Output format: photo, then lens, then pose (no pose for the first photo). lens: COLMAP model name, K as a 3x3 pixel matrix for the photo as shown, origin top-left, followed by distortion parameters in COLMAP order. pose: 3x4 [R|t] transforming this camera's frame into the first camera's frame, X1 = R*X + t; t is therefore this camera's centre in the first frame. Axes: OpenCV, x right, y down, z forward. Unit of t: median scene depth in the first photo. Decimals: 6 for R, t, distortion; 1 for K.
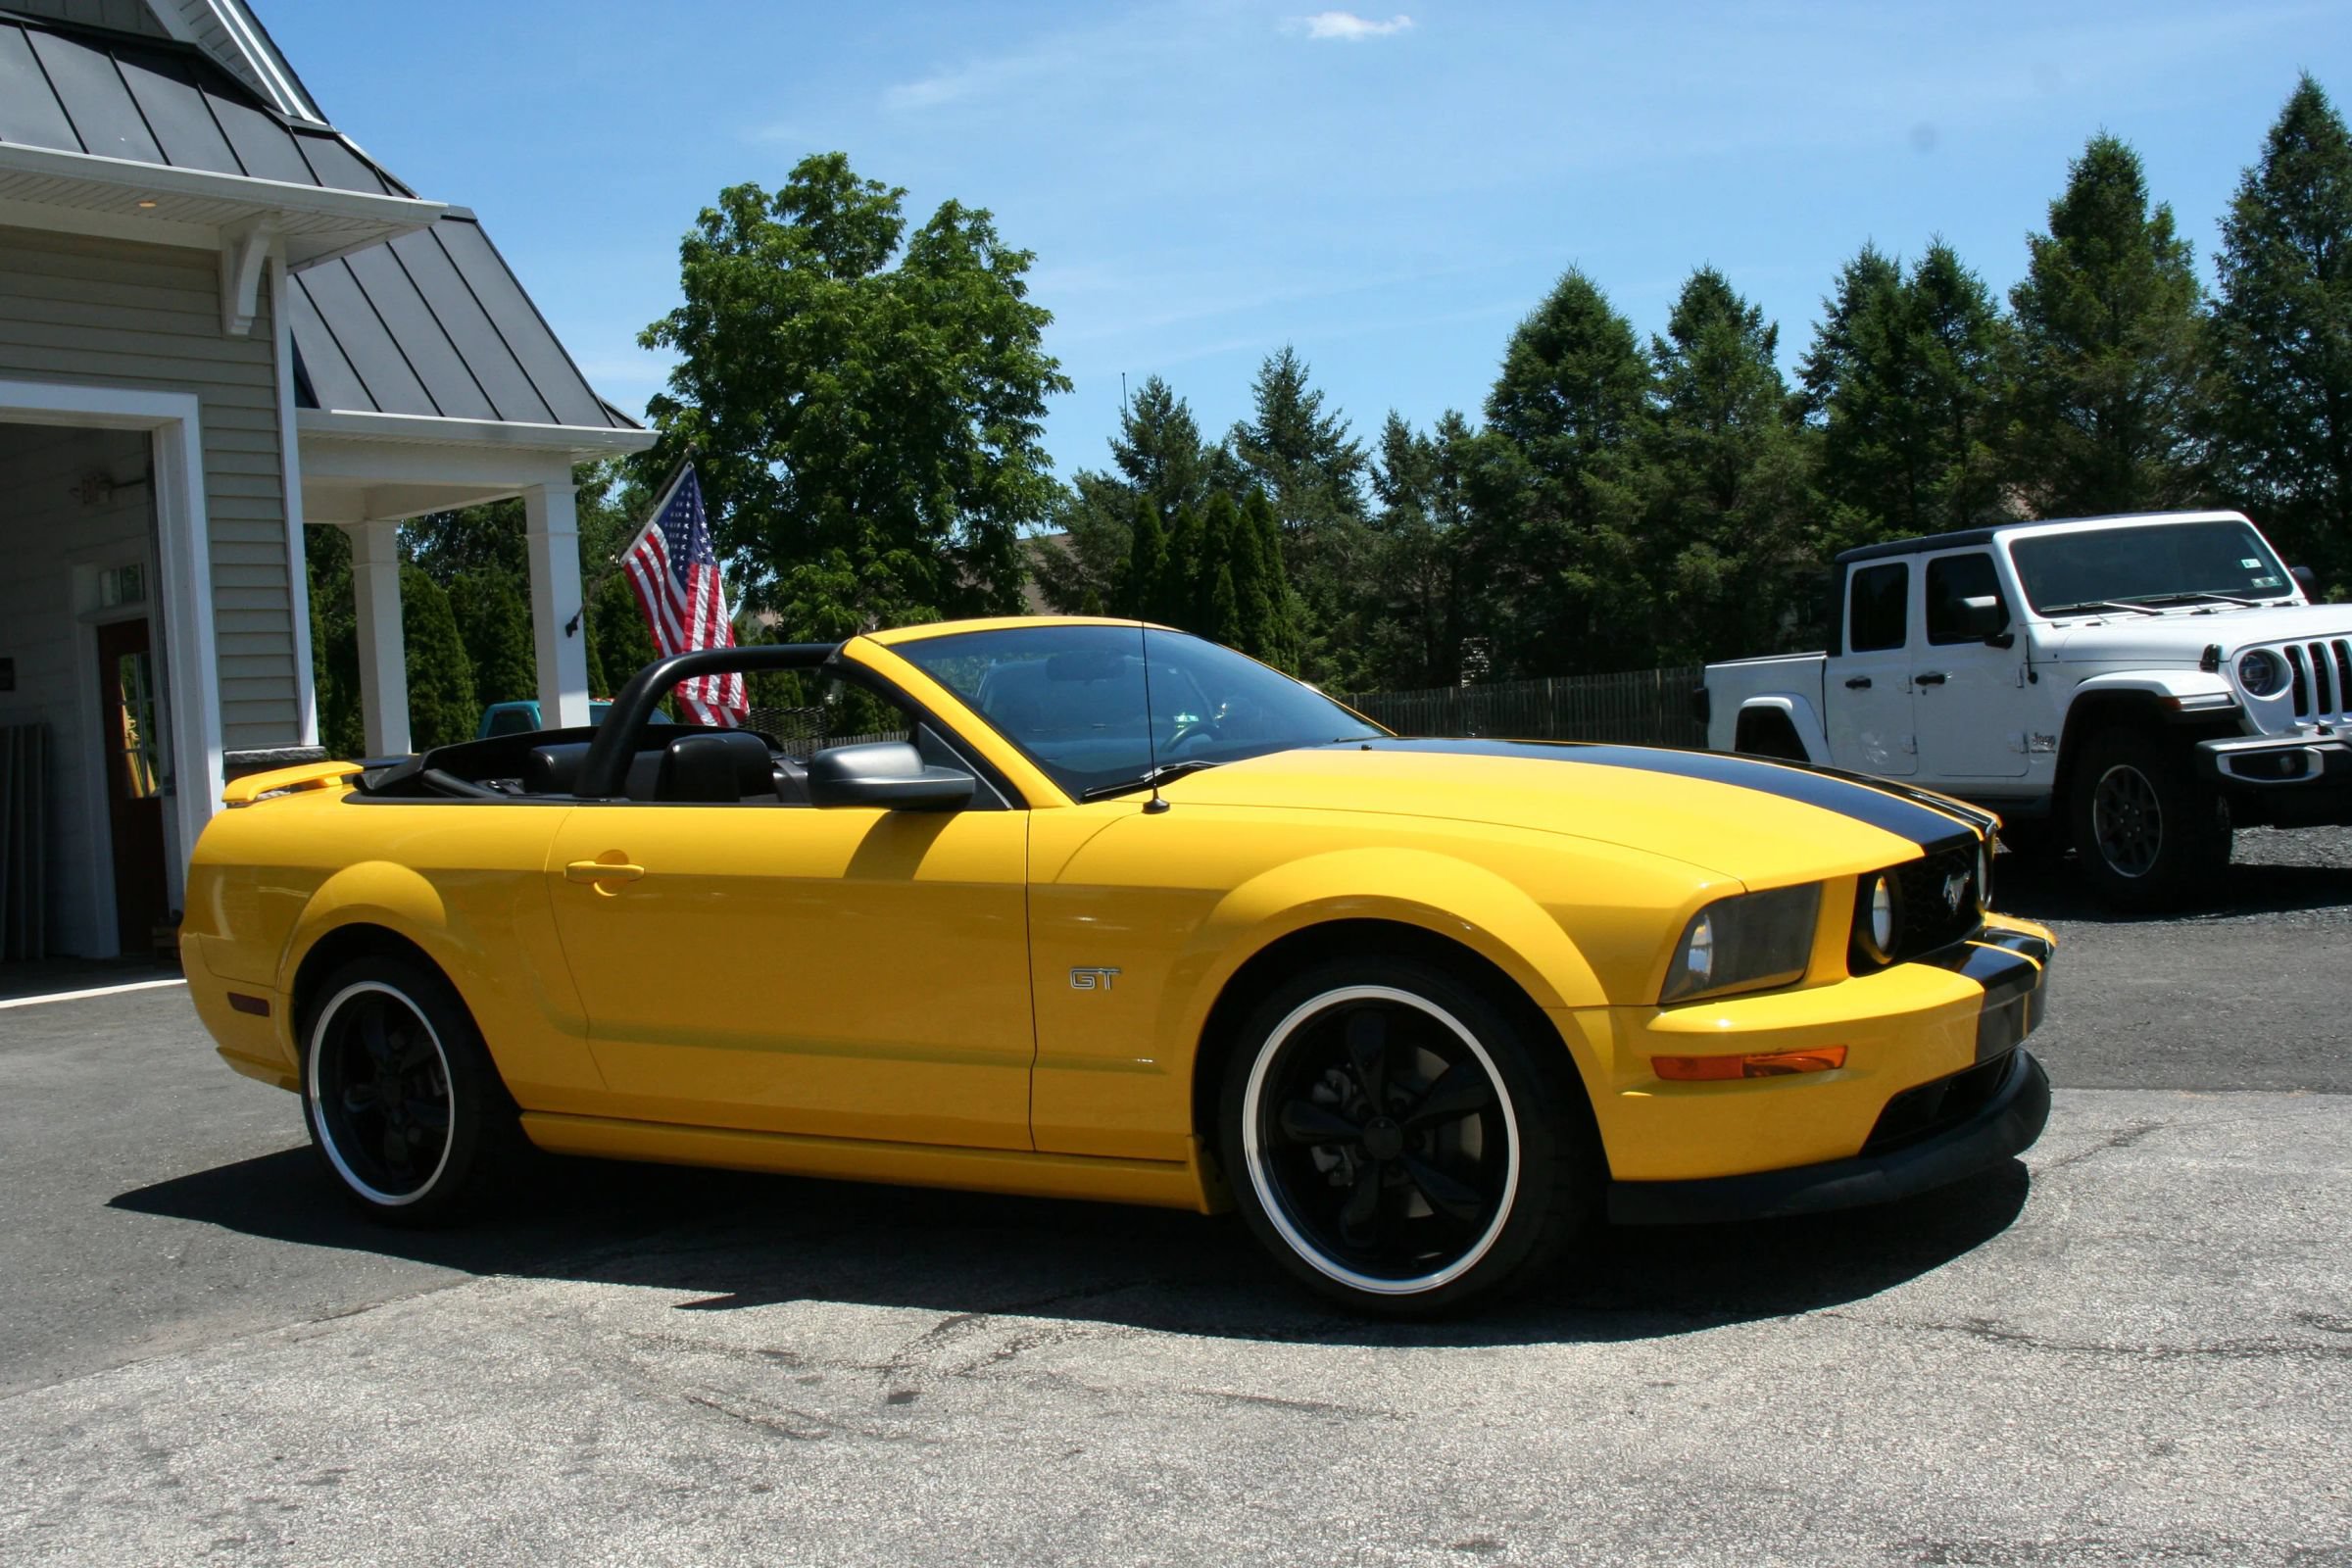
lens RADIAL K [[2432.1, 0, 1176.0], [0, 2432.1, 784.0], [0, 0, 1]] dist [-0.152847, 0.279923]
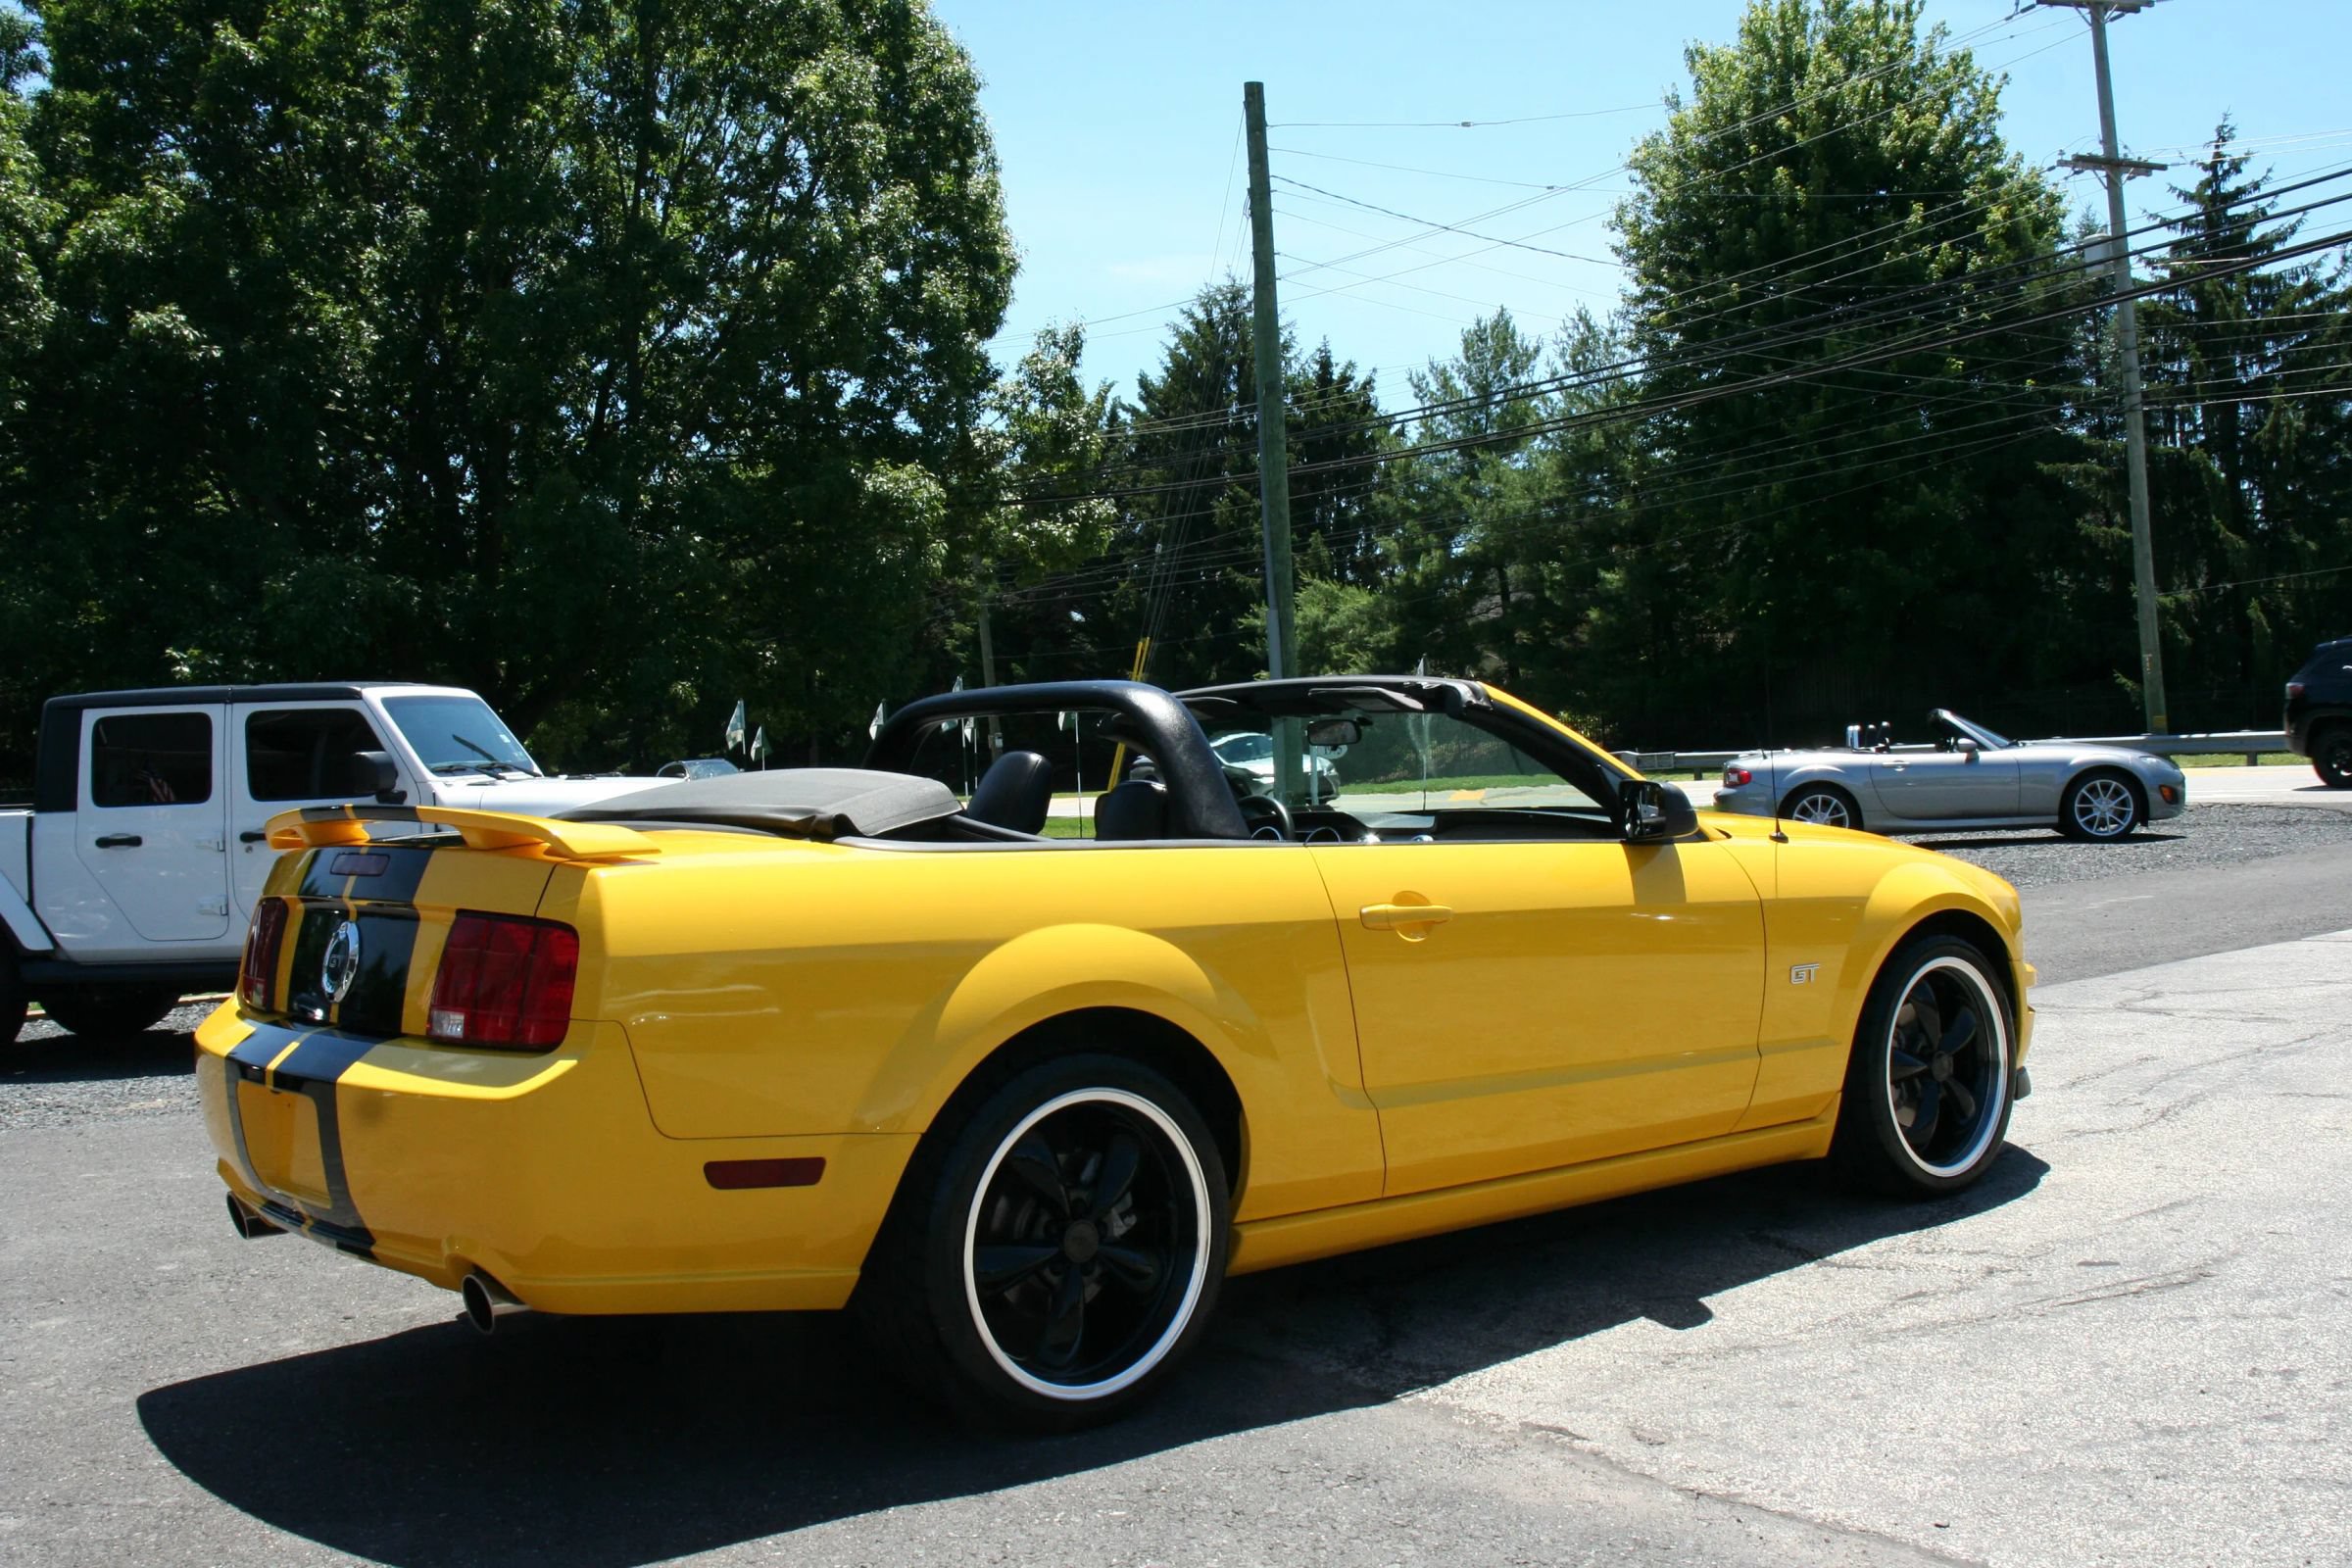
lens RADIAL K [[2483.9, 0, 1213.6], [0, 2483.9, 732.2], [0, 0, 1]] dist [-0.139496, 0.311557]
pose [[0.242122, 0.077757, 0.967125, -0.200435], [0.048965, 0.994534, -0.092219, 0.008791], [-0.969009, 0.069684, 0.236991, 0.147990]]
